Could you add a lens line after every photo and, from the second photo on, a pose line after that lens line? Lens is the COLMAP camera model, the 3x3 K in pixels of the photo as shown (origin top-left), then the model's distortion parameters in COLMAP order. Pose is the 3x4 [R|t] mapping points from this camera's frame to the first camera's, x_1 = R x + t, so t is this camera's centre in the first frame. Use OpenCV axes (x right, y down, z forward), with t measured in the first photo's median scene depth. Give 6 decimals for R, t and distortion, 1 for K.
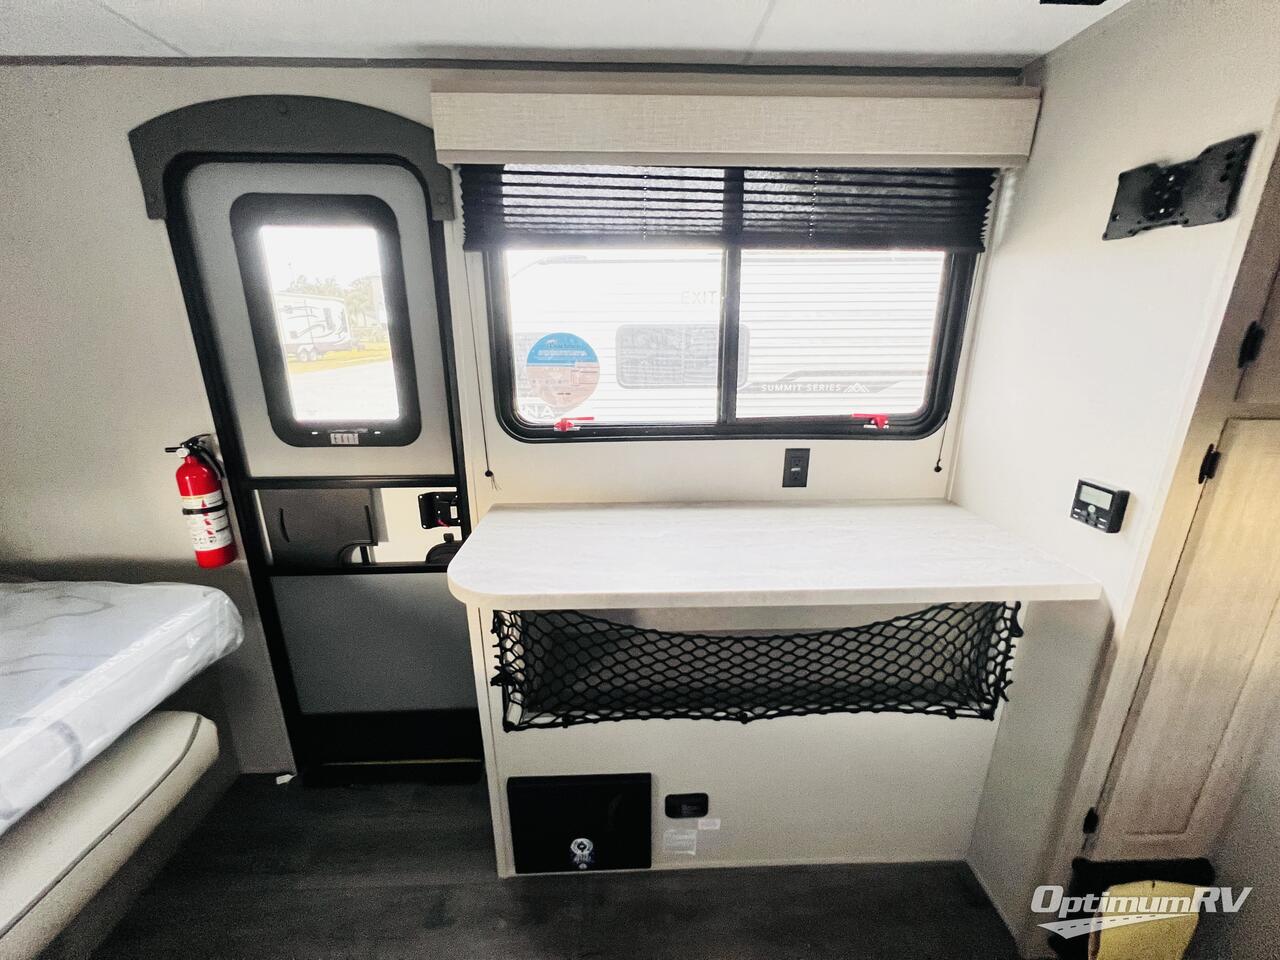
lens RADIAL K [[511.2, 0, 646.5], [0, 511.2, 476.5], [0, 0, 1]] dist [-0.005301, 0.000497]
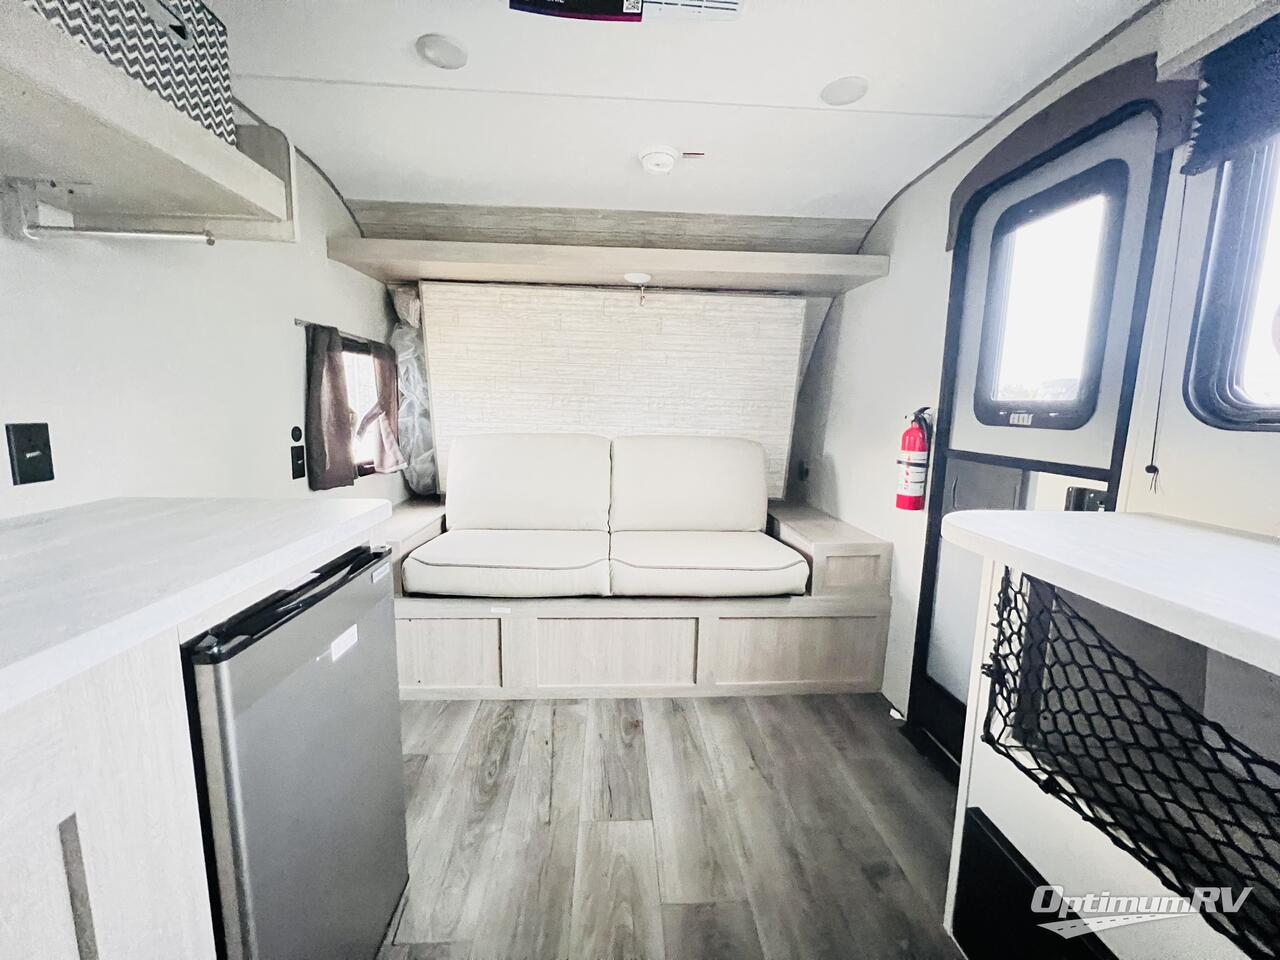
lens RADIAL K [[511.2, 0, 643.8], [0, 511.2, 476.3], [0, 0, 1]] dist [-0.005301, 0.000497]
pose [[0.034197, 0.139563, -0.989623, 0.437827], [-0.297165, 0.946837, 0.123260, 0.143546], [0.954213, 0.289866, 0.073852, 0.266045]]
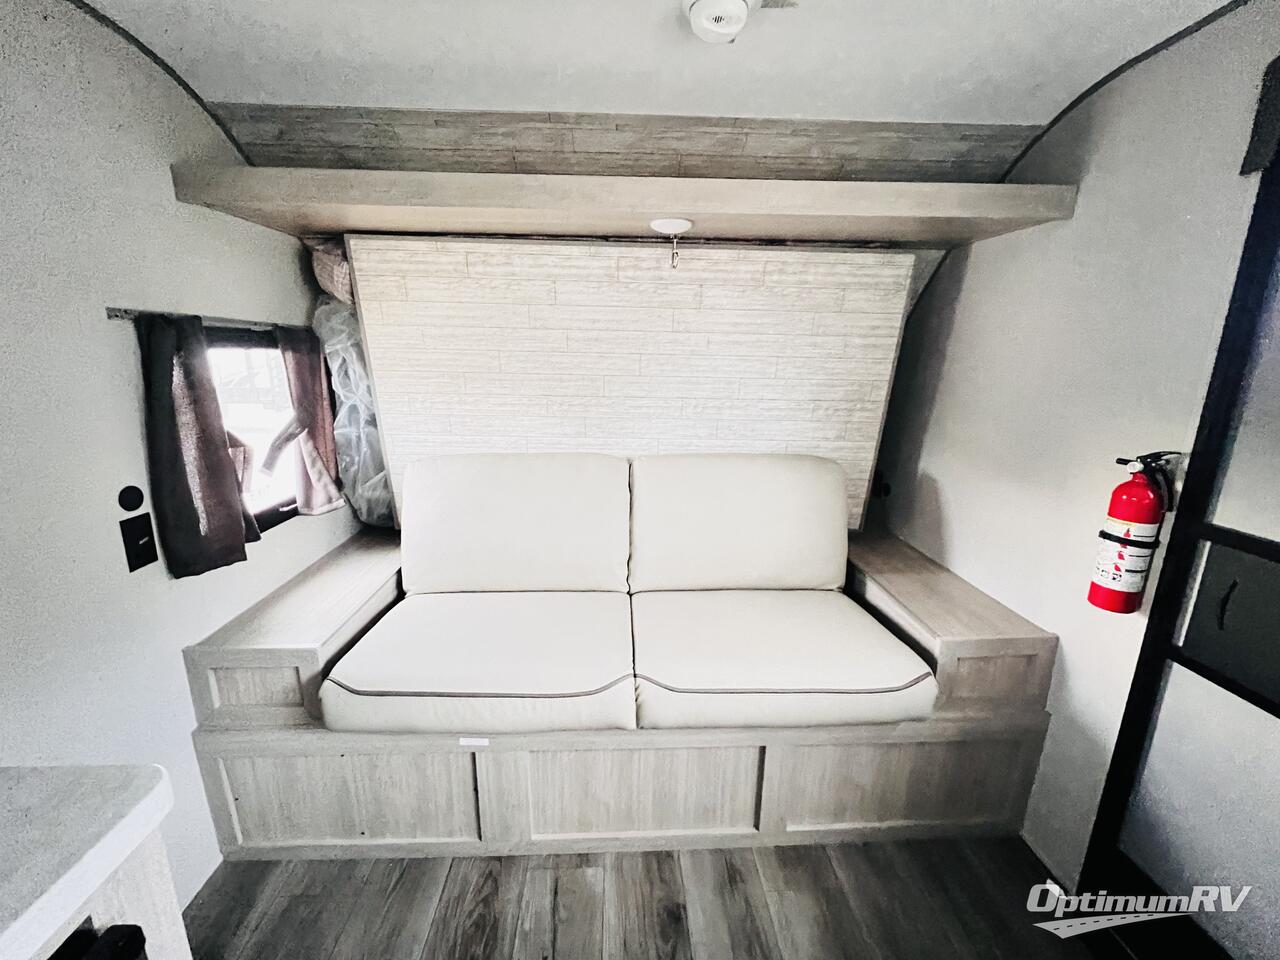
lens RADIAL K [[511.2, 0, 641.7], [0, 511.2, 471.1], [0, 0, 1]] dist [-0.005301, 0.000497]
pose [[0.020809, 0.231563, -0.972597, -0.130392], [-0.289645, 0.932485, 0.215816, 0.011595], [0.956908, 0.277217, 0.086475, 0.173019]]
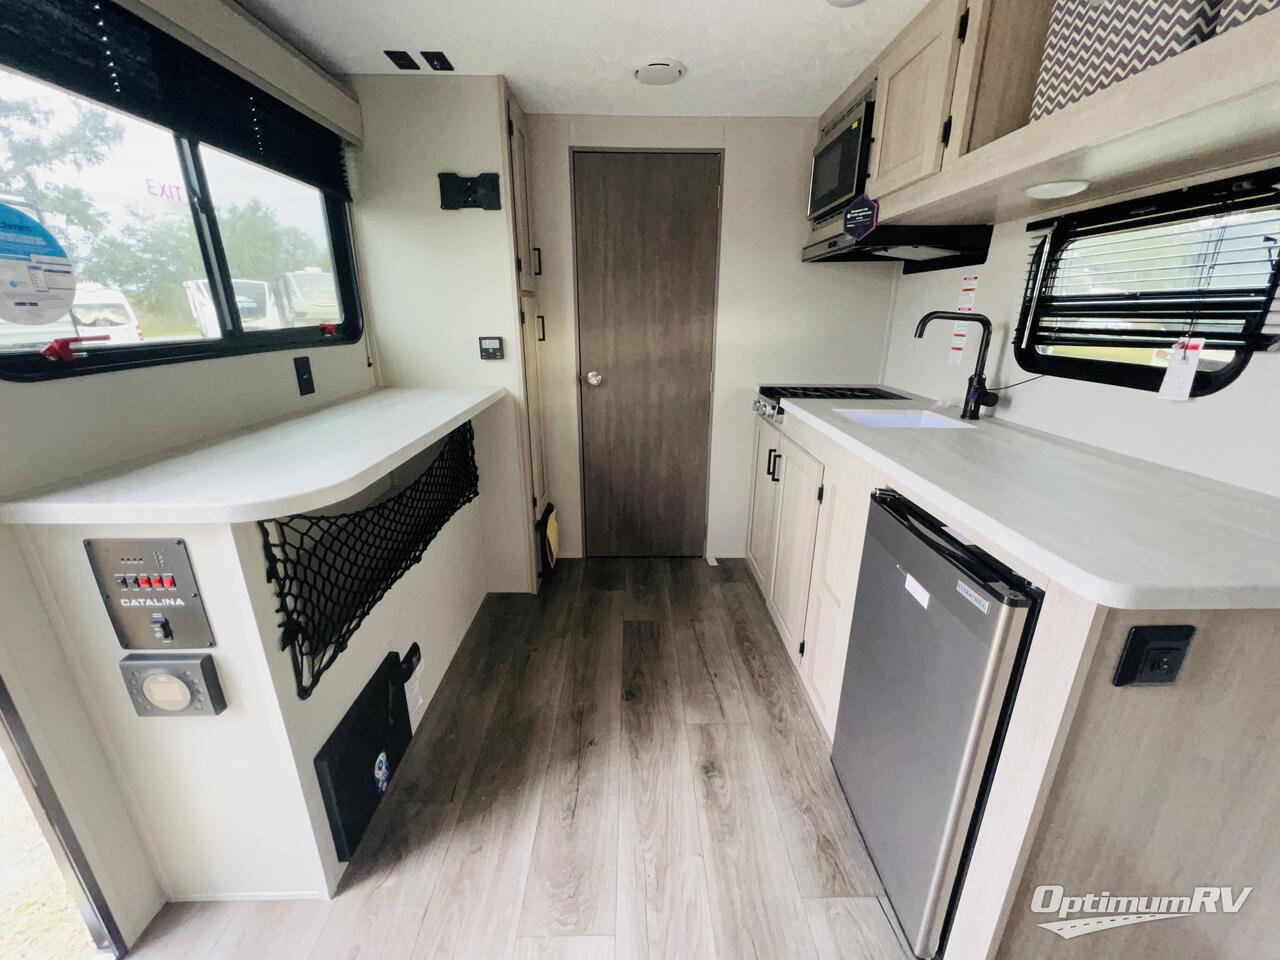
lens RADIAL K [[511.2, 0, 643.5], [0, 511.2, 479.3], [0, 0, 1]] dist [-0.005301, 0.000497]
pose [[0.011197, -0.311113, 0.950307, -0.865787], [0.285036, 0.911930, 0.295191, 0.075257], [-0.958452, 0.267566, 0.098890, 0.262880]]
